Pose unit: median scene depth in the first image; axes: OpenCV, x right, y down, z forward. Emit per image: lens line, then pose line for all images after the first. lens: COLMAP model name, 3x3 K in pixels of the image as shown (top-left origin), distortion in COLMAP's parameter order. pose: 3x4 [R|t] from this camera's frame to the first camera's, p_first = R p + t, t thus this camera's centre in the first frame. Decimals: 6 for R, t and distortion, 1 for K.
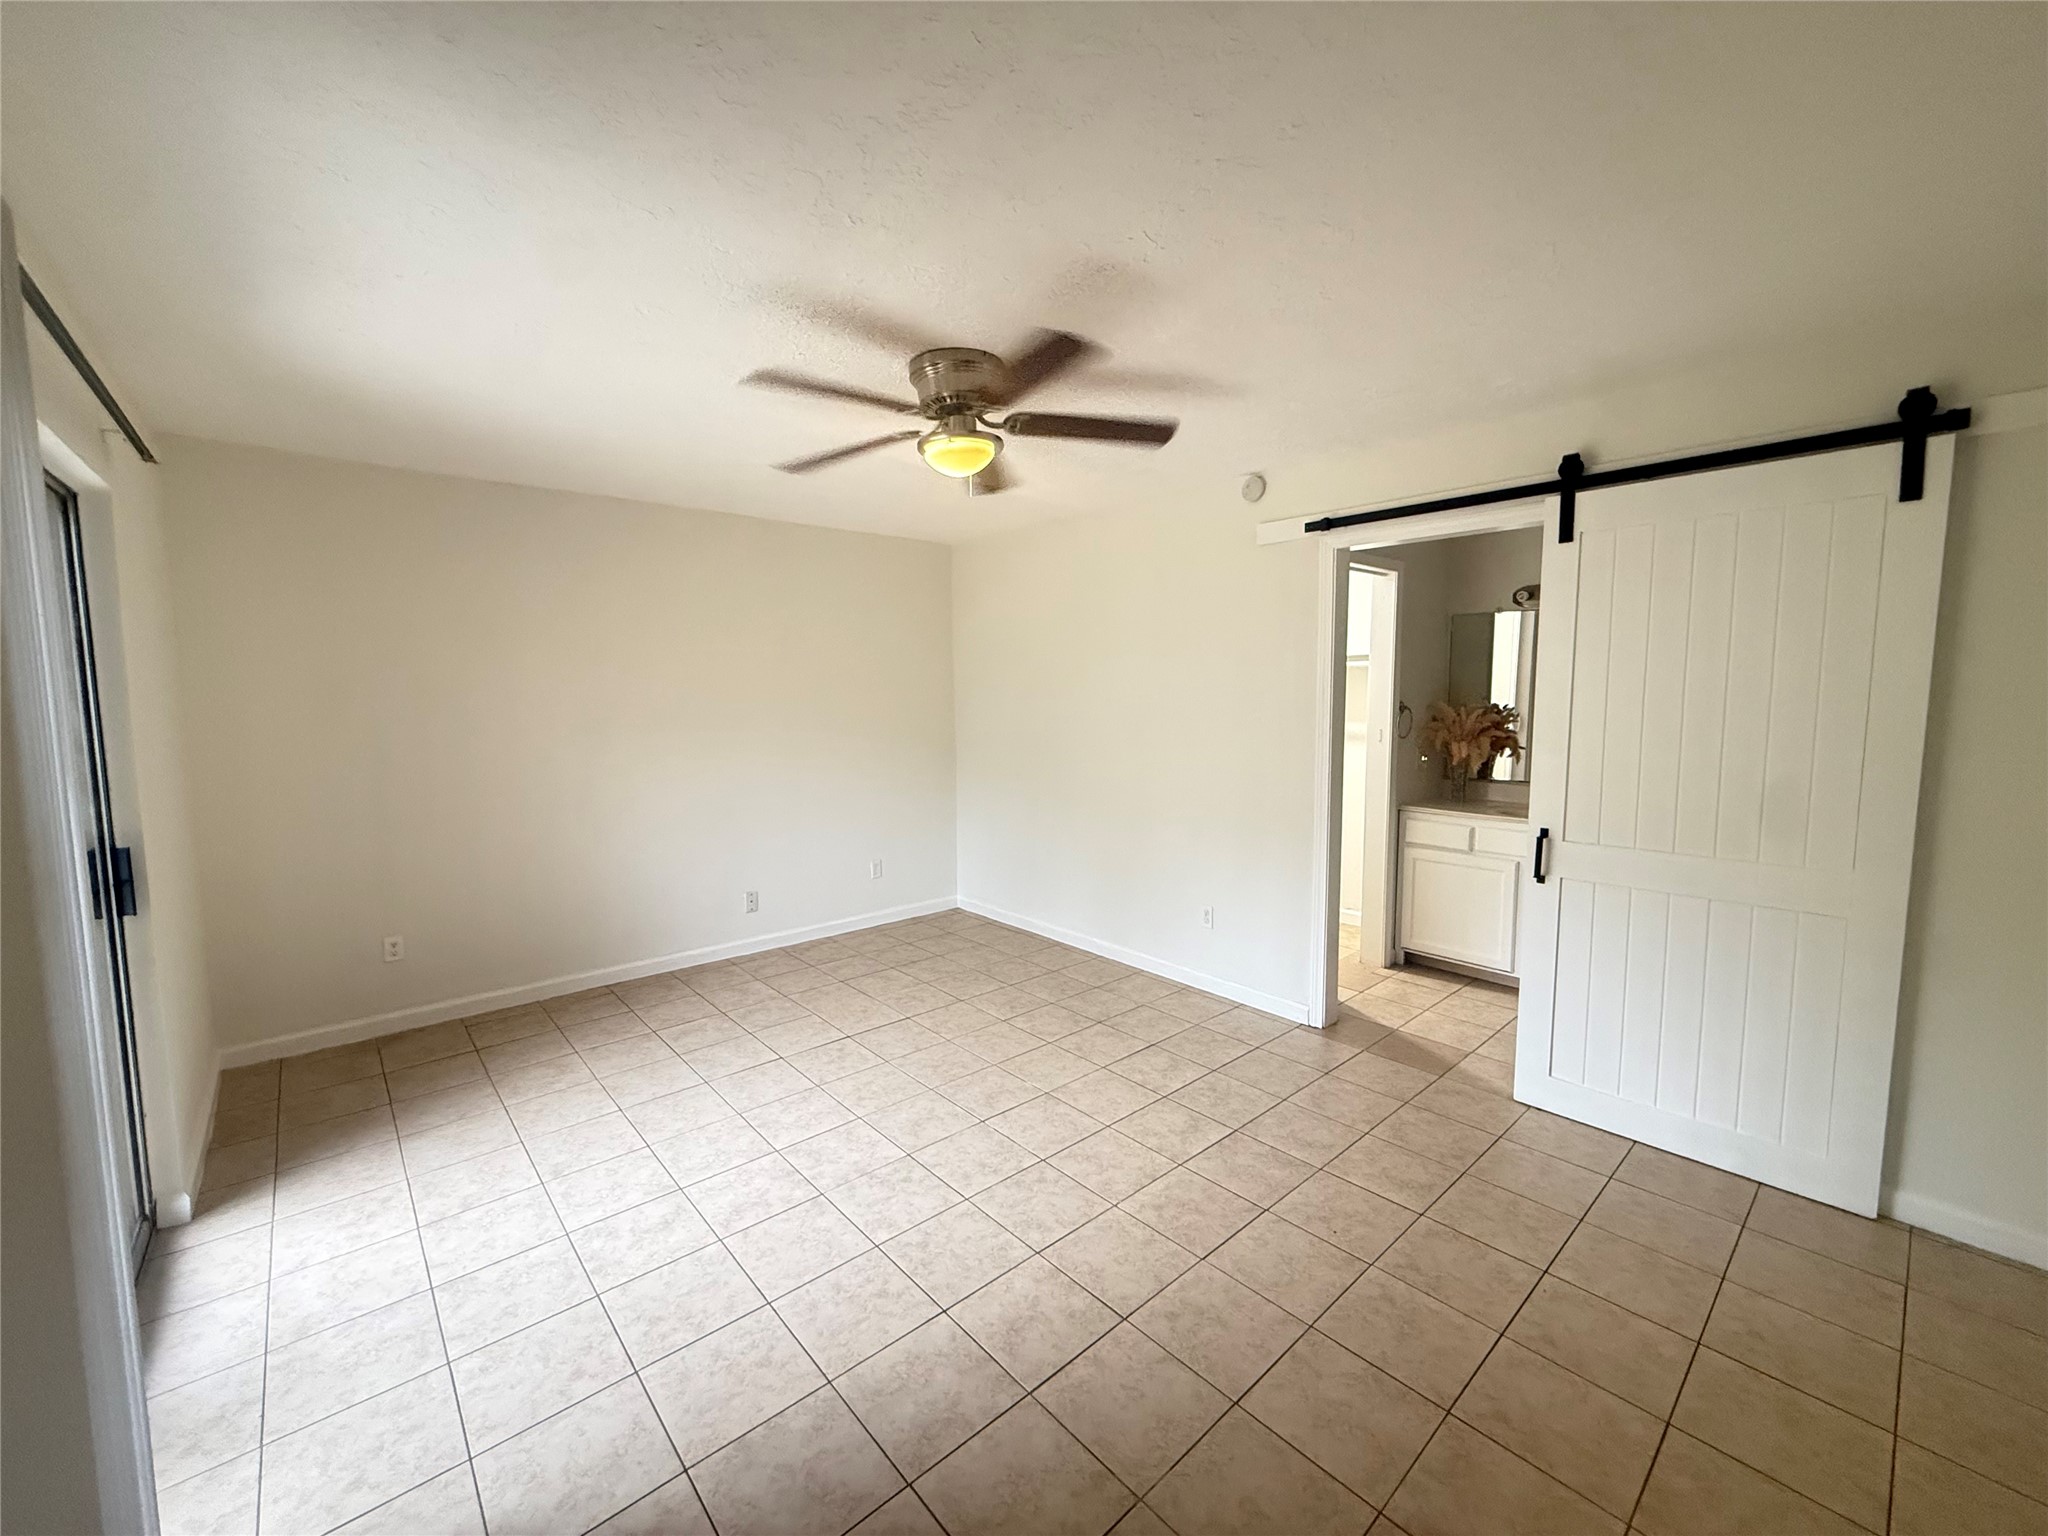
lens RADIAL K [[819.3, 0, 1018.6], [0, 819.3, 762.0], [0, 0, 1]] dist [0.000979, -0.000221]
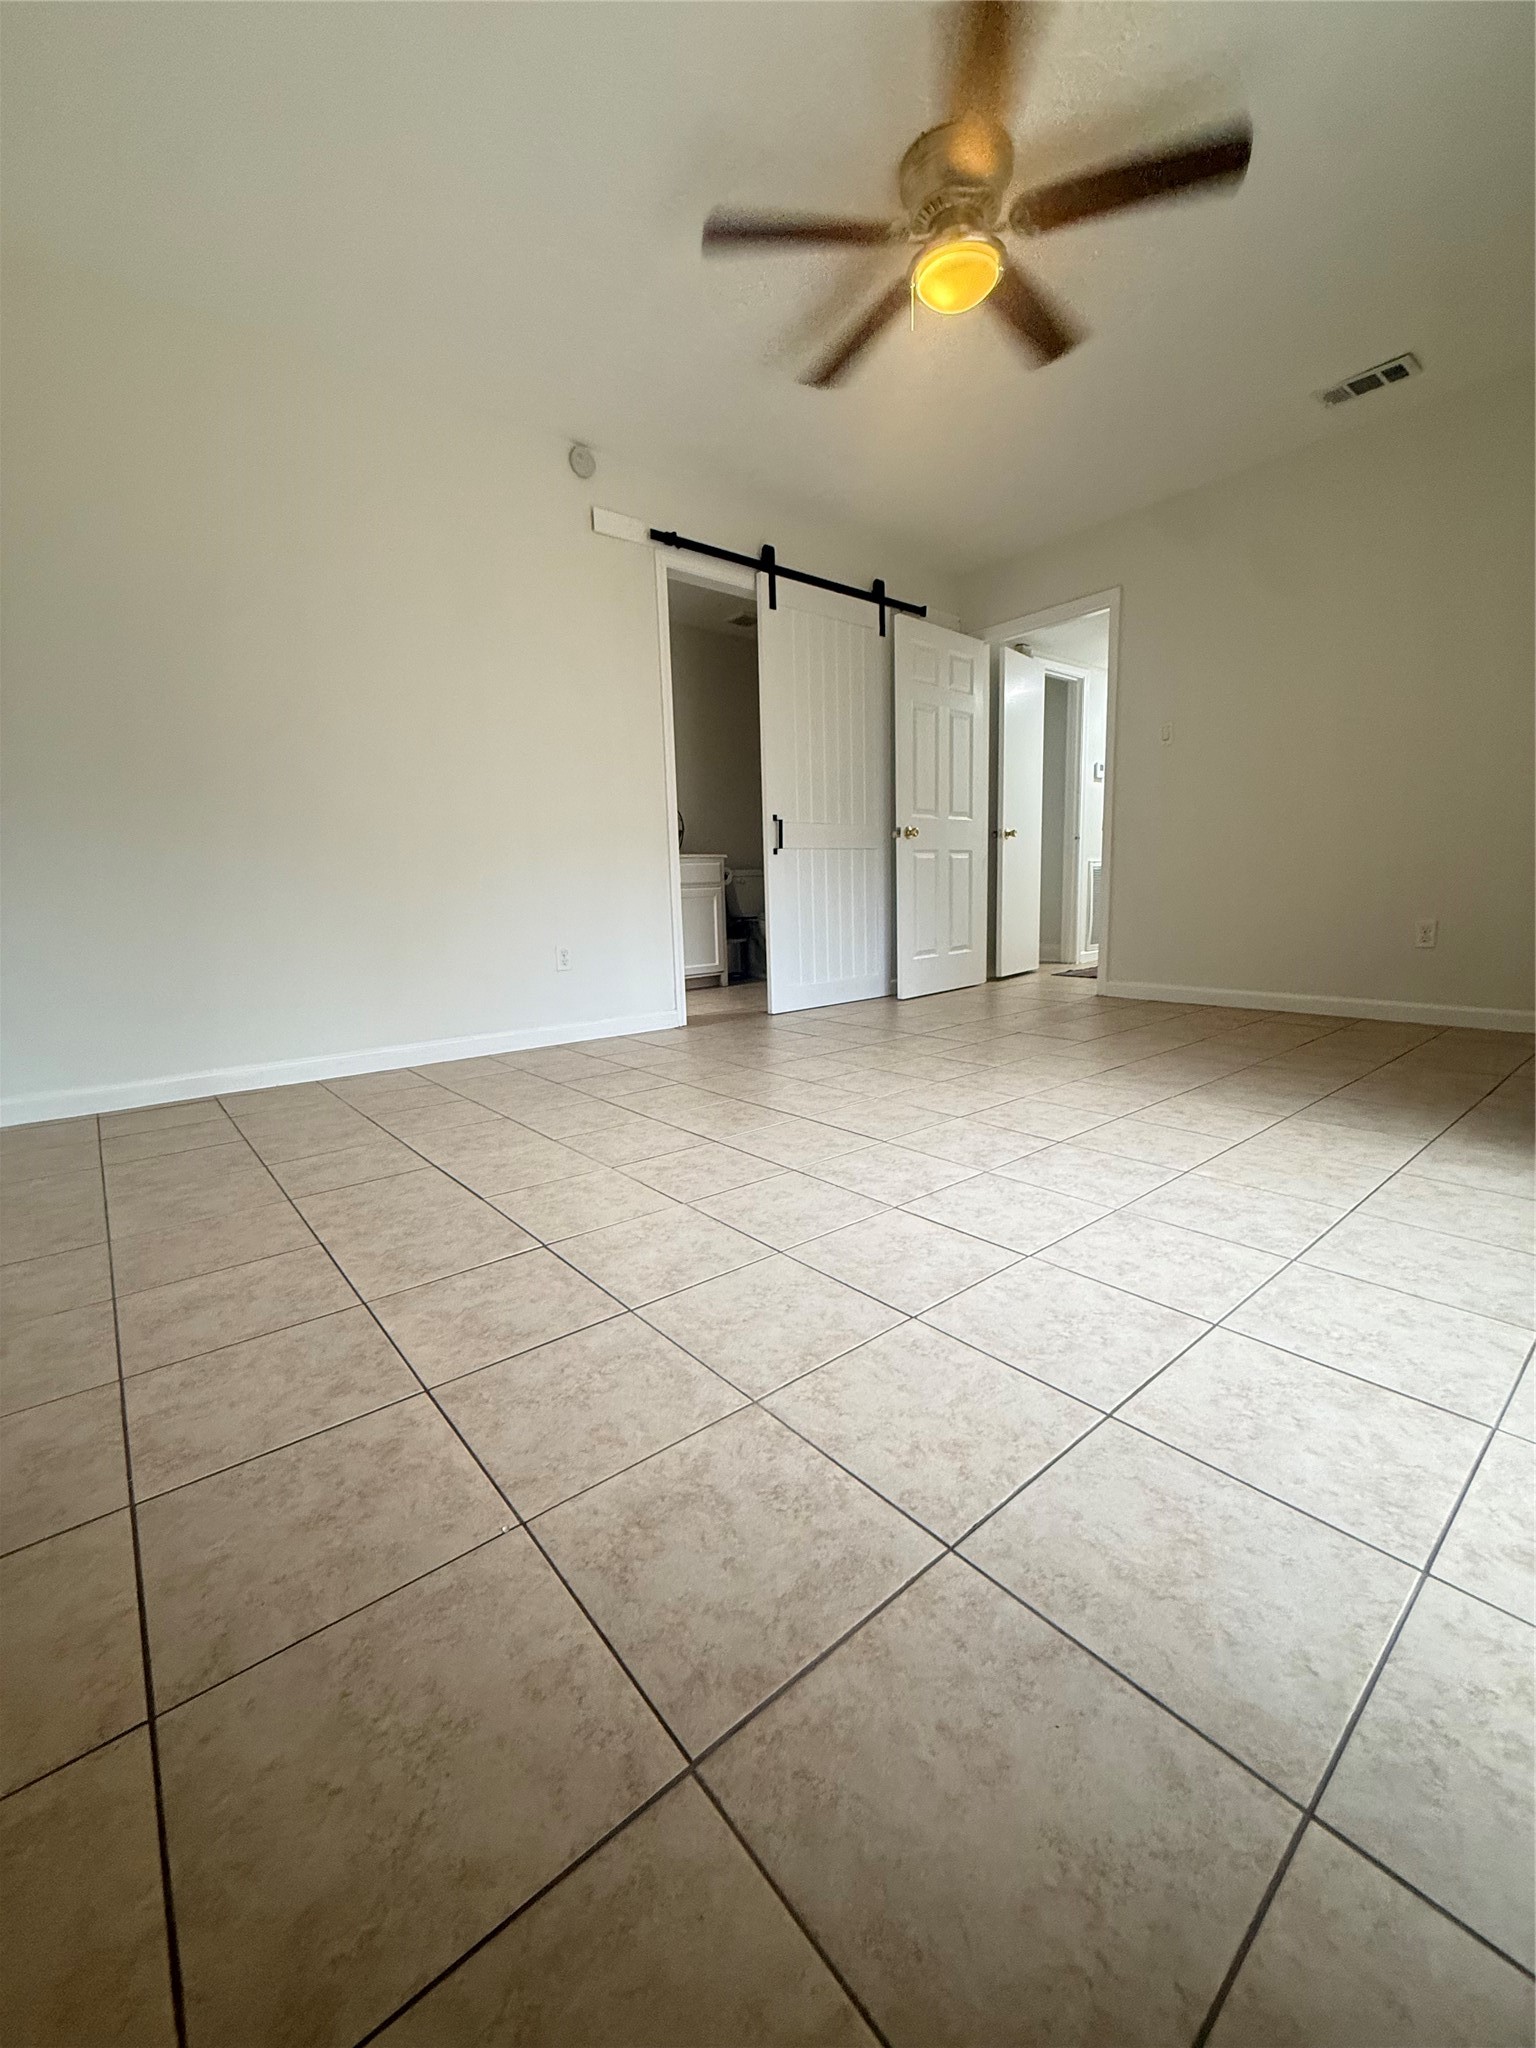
lens RADIAL K [[819.3, 0, 766.7], [0, 819.3, 1019.2], [0, 0, 1]] dist [0.000979, -0.000221]
pose [[0.024187, -0.153296, 0.987884, -0.941870], [0.119263, 0.981559, 0.149394, 0.217959], [-0.992568, 0.114204, 0.042024, 1.114859]]
